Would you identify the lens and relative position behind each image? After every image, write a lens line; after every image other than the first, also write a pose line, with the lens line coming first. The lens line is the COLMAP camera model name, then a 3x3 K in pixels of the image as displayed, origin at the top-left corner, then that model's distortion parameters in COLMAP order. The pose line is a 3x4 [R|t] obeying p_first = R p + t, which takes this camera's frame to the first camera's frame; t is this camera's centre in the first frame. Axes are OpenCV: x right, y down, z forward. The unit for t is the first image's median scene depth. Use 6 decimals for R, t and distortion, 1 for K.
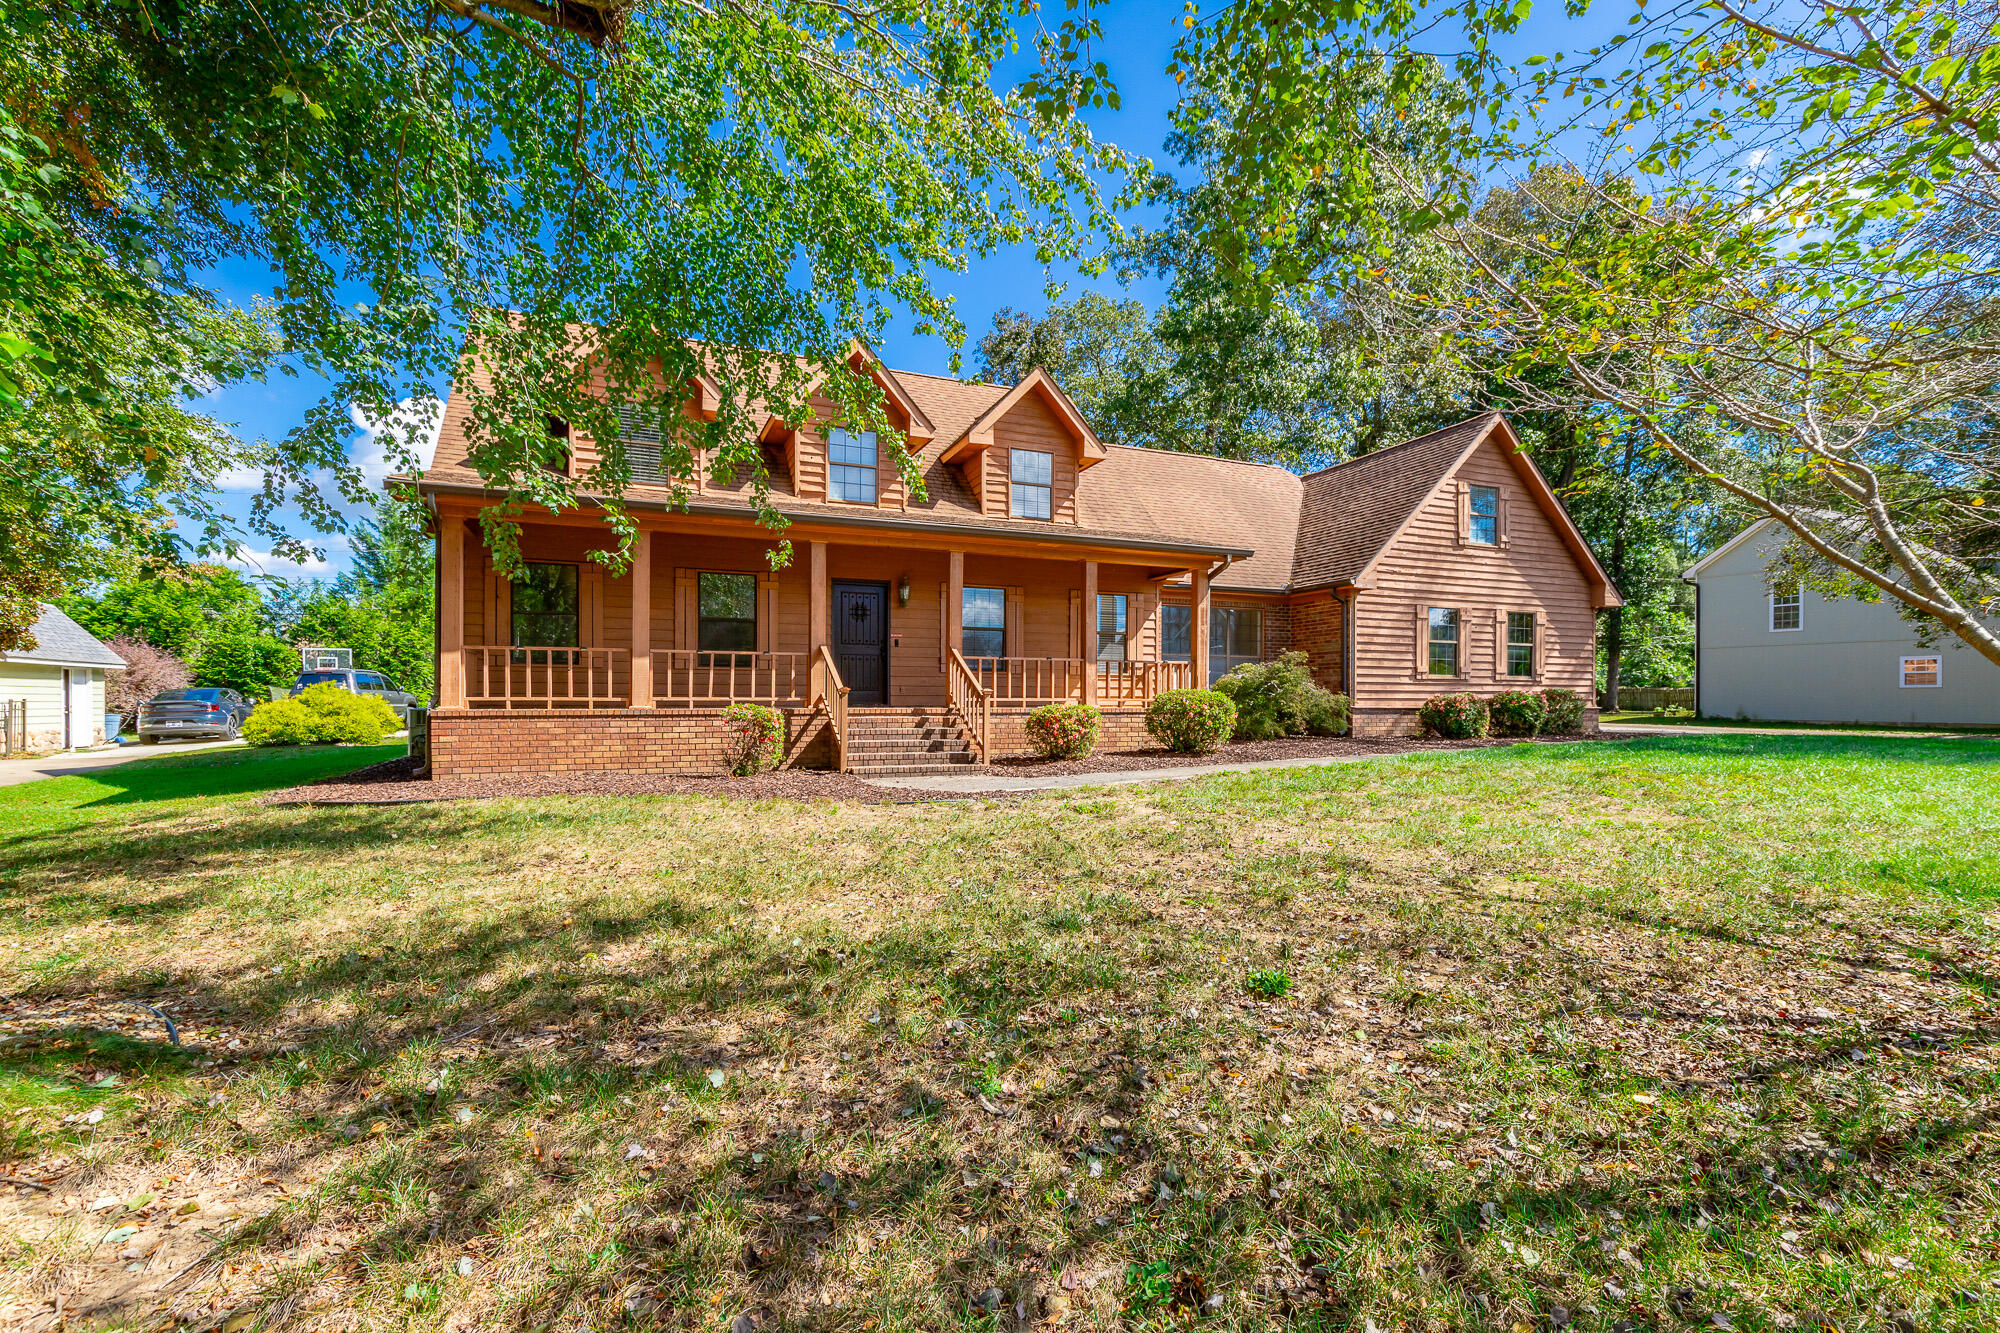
lens RADIAL K [[890.7, 0, 1000.0], [0, 890.7, 666.5], [0, 0, 1]] dist [0.001678, 0.000579]
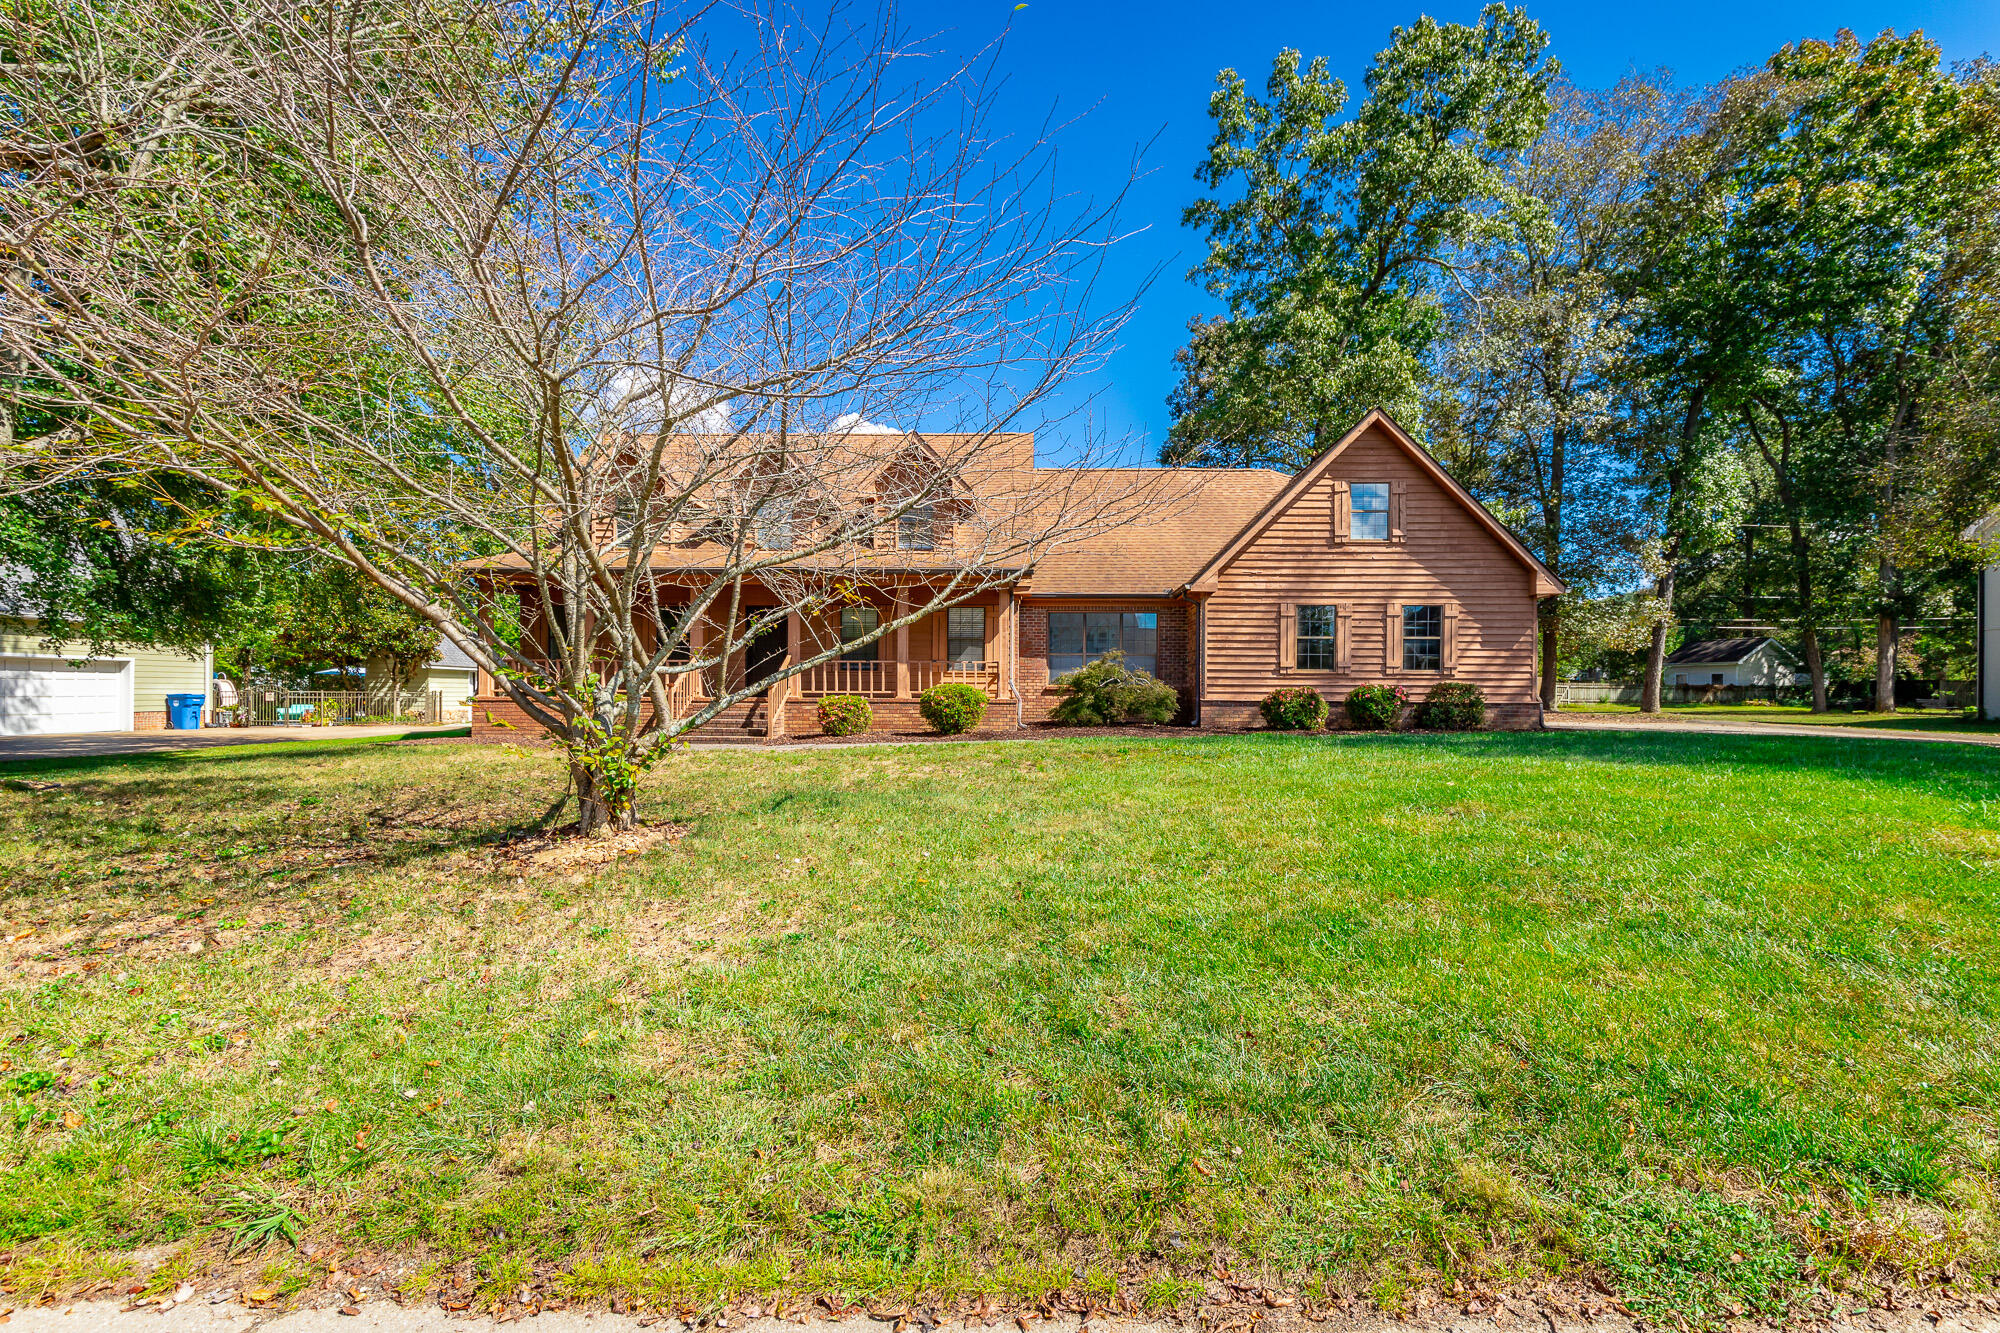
lens RADIAL K [[890.7, 0, 1000.0], [0, 890.7, 666.5], [0, 0, 1]] dist [0.001678, 0.000579]
pose [[0.915861, -0.015667, -0.401190, 0.594474], [0.012800, 0.999870, -0.009828, 0.011770], [0.401291, 0.003866, 0.915942, -0.102591]]
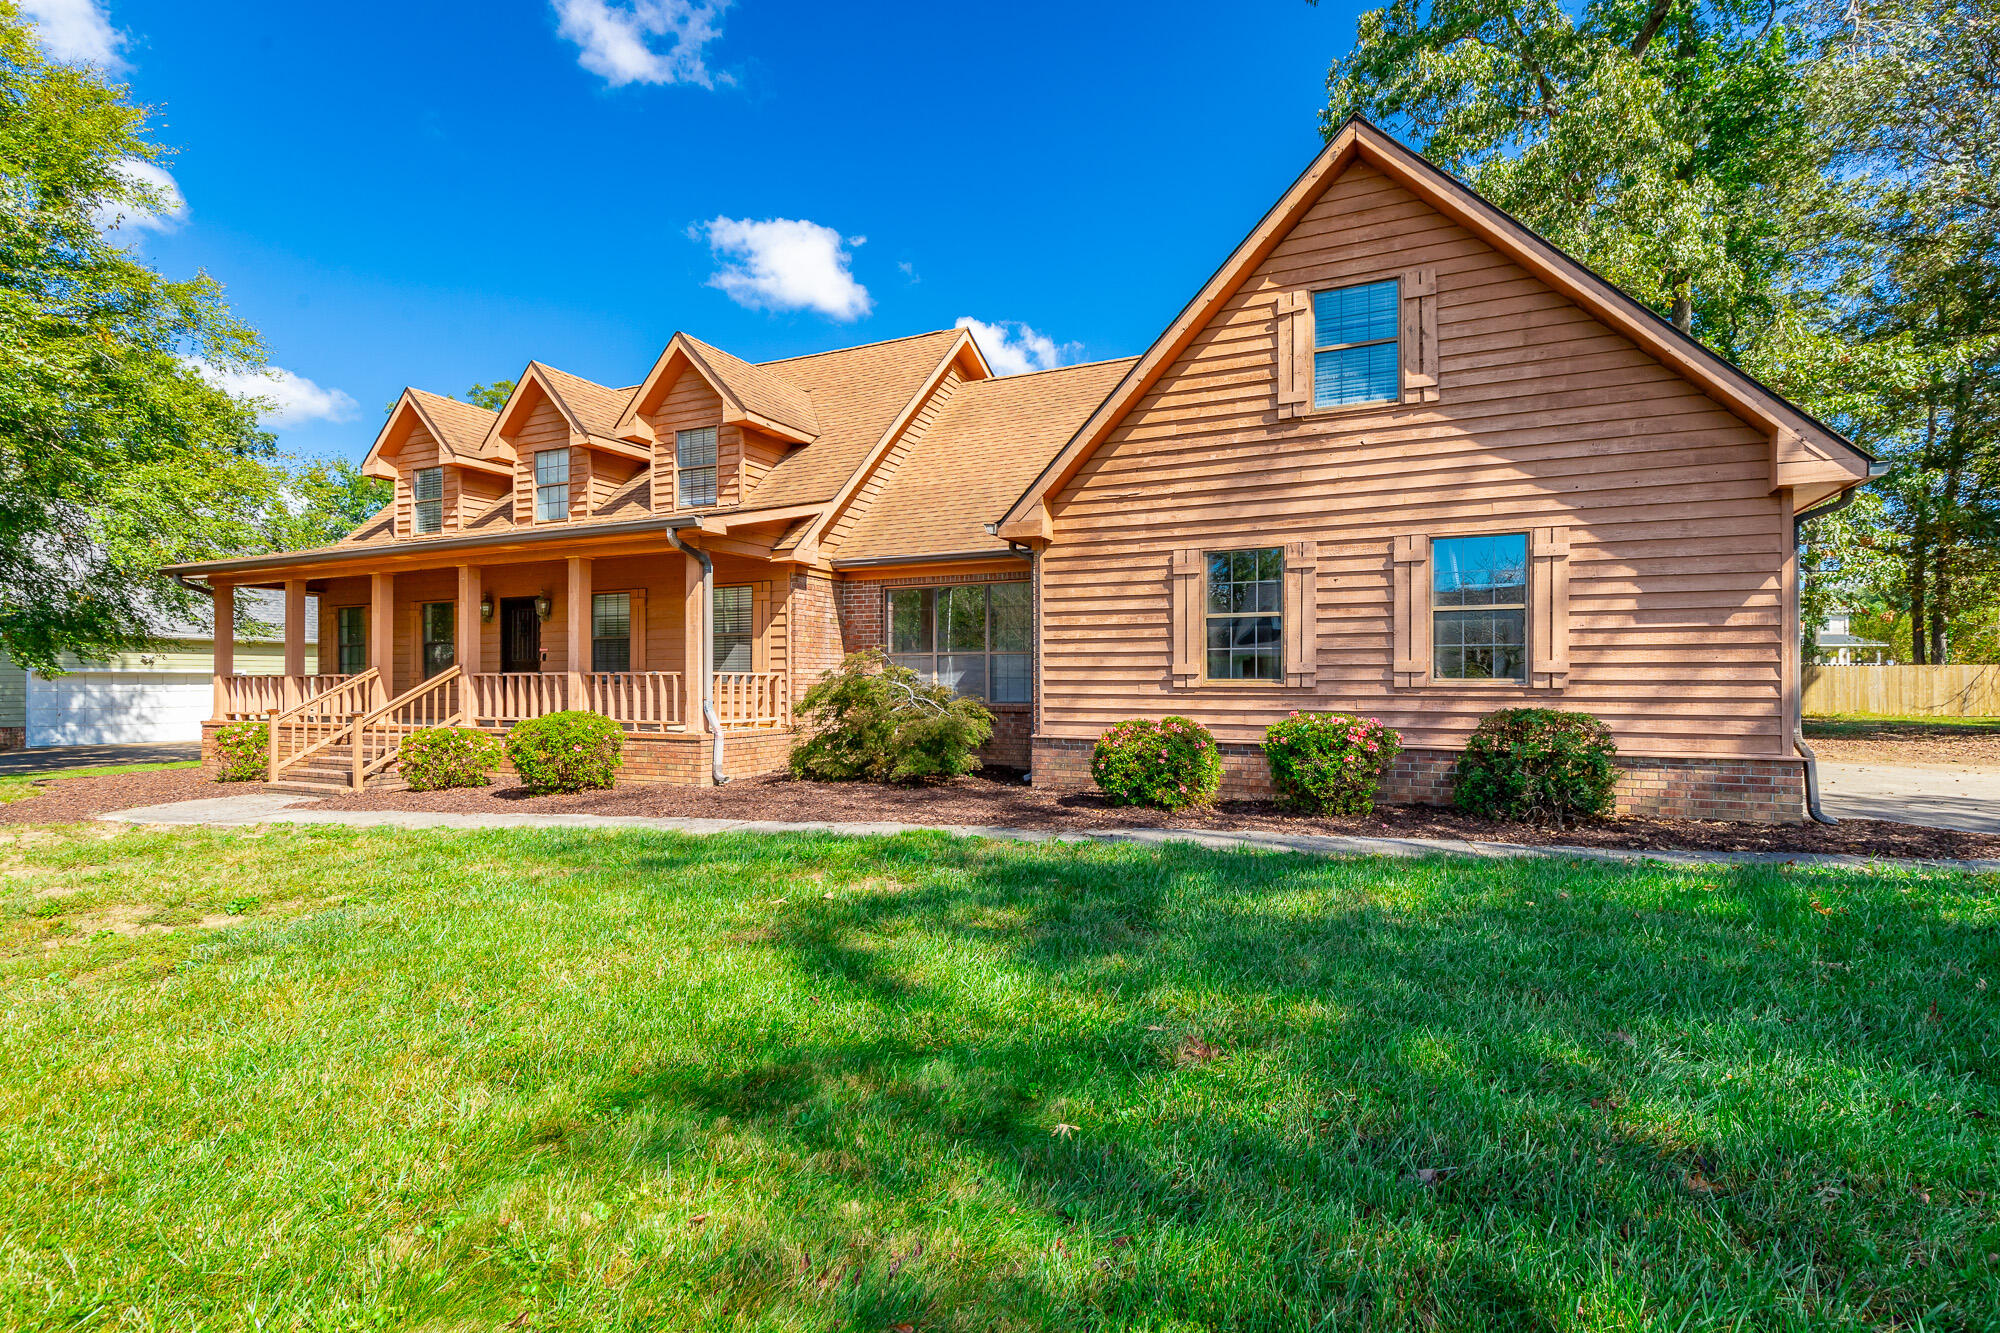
lens RADIAL K [[936.2, 0, 1001.2], [0, 936.2, 662.5], [0, 0, 1]] dist [0.003129, 0.000280]
pose [[0.680291, -0.022418, -0.732599, 0.825069], [0.027454, 0.999610, -0.005094, -0.001261], [0.732428, -0.016647, 0.680641, 0.543035]]
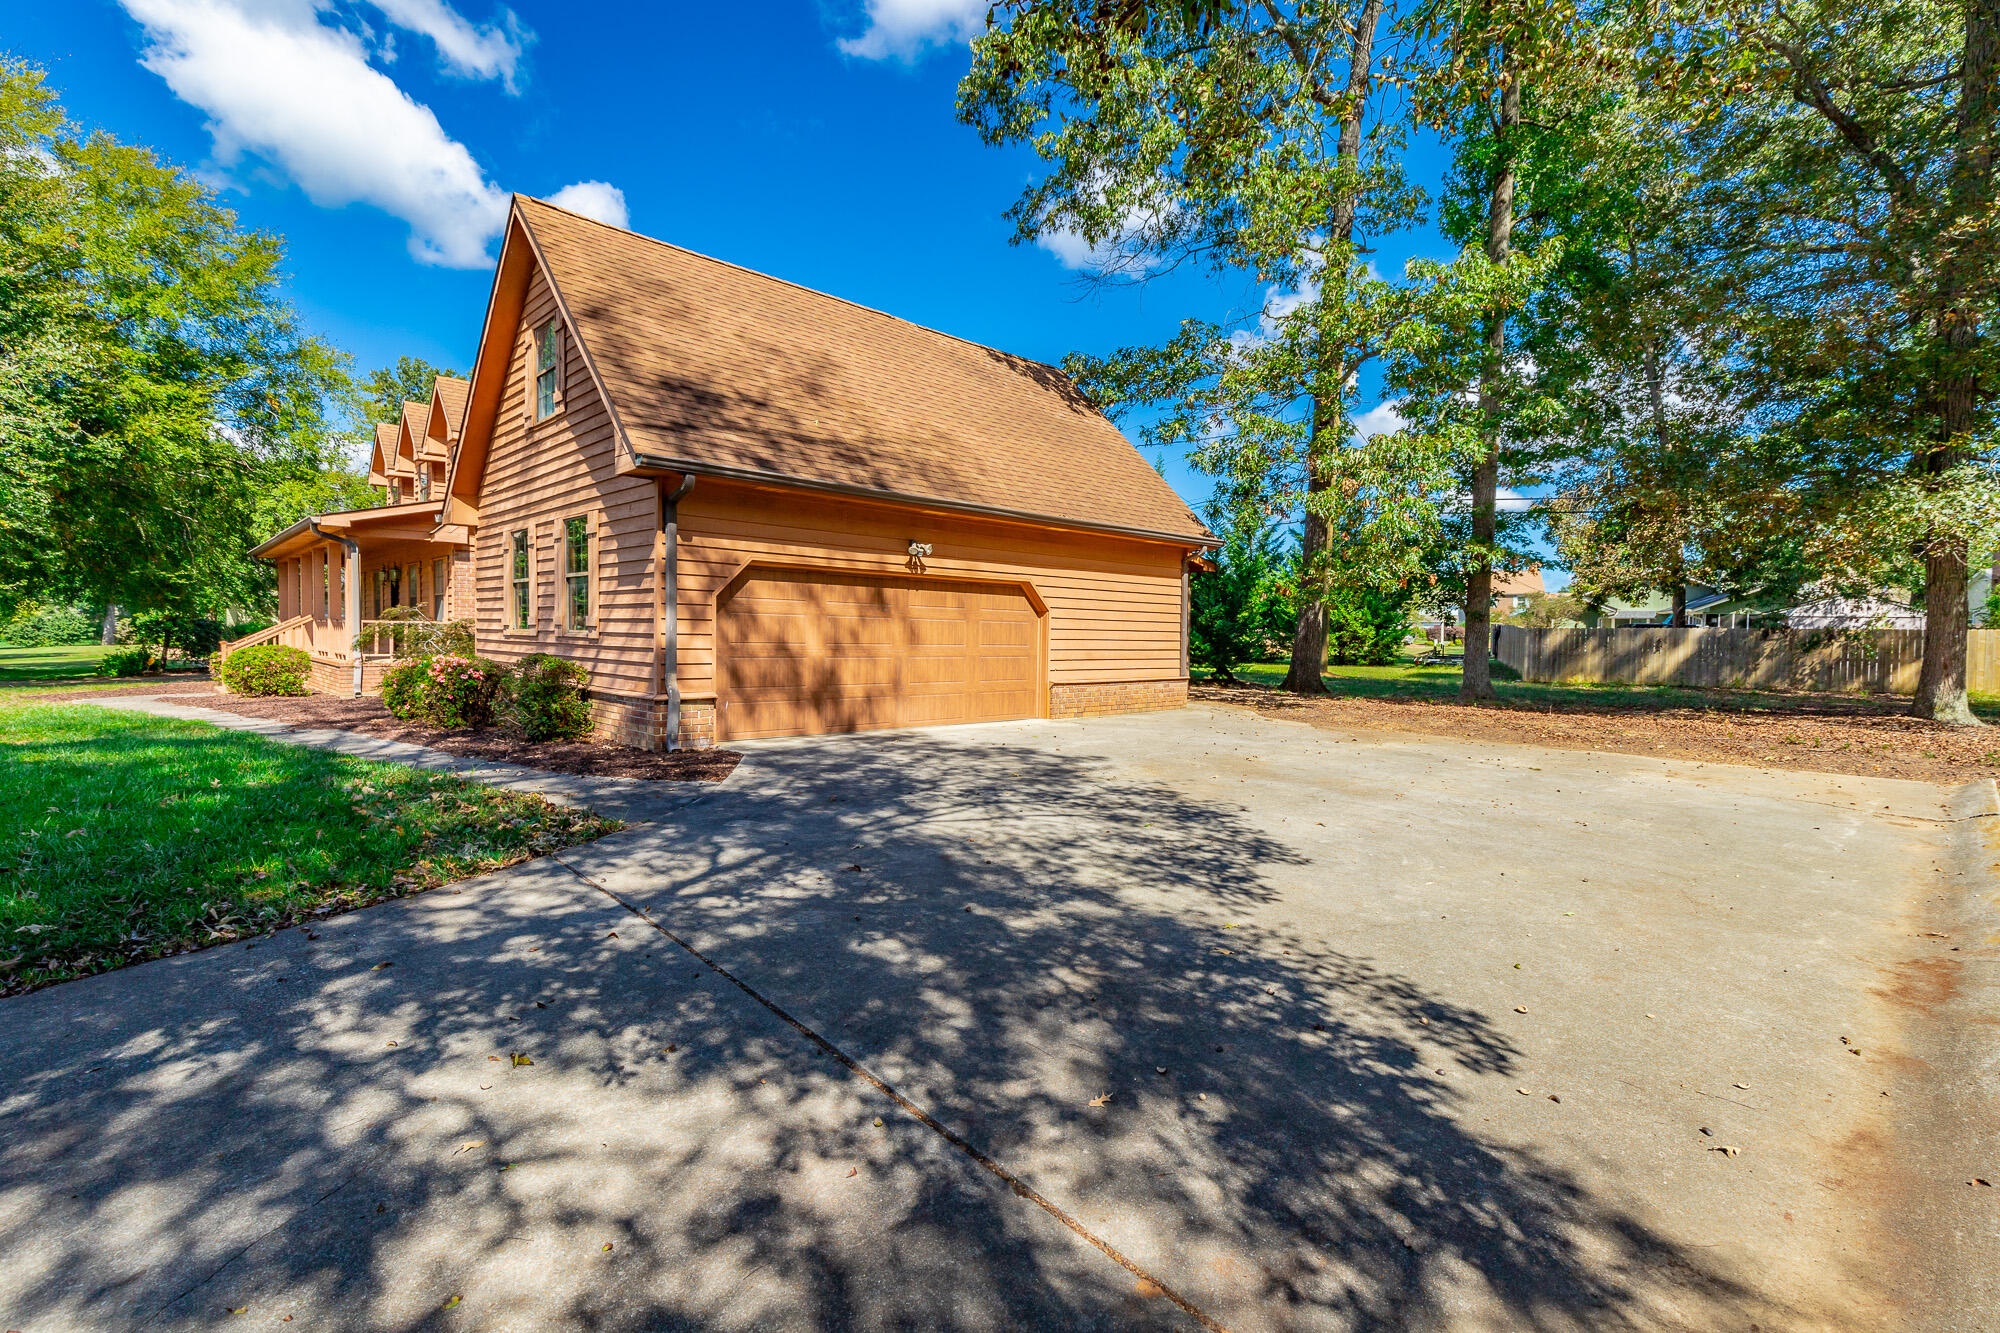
lens RADIAL K [[899.6, 0, 1002.7], [0, 899.6, 660.5], [0, 0, 1]] dist [0.001745, 0.000083]
pose [[0.349373, 0.031768, -0.936445, 1.316907], [0.013772, 0.999143, 0.039033, 0.012387], [0.936882, -0.026534, 0.348636, 1.139009]]
